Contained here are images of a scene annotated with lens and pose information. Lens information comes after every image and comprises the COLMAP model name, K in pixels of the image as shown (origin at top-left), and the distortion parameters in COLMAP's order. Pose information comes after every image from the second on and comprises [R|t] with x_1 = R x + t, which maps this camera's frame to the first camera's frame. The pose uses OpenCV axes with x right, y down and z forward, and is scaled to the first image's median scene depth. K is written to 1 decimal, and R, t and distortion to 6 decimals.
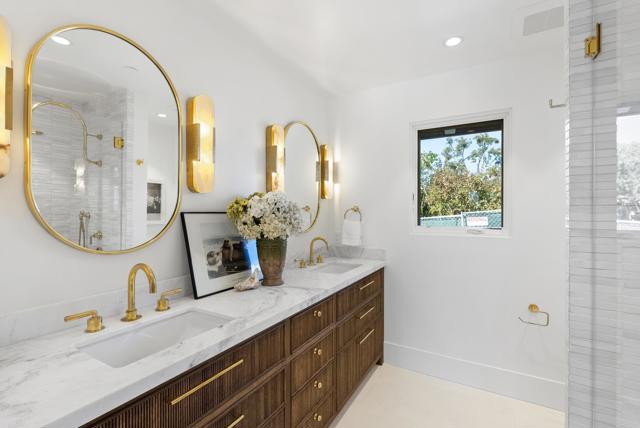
lens RADIAL K [[292.5, 0, 320.2], [0, 292.5, 212.0], [0, 0, 1]] dist [-0.009497, 0.001459]
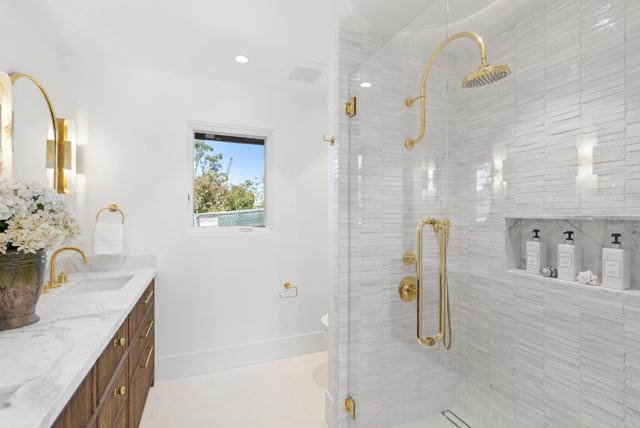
lens RADIAL K [[292.5, 0, 321.9], [0, 292.5, 214.3], [0, 0, 1]] dist [-0.009497, 0.001459]
pose [[0.595546, 0.000257, 0.803321, -0.280362], [-0.001824, 0.999998, 0.001032, 0.006115], [-0.803319, -0.002080, 0.595545, 0.098878]]
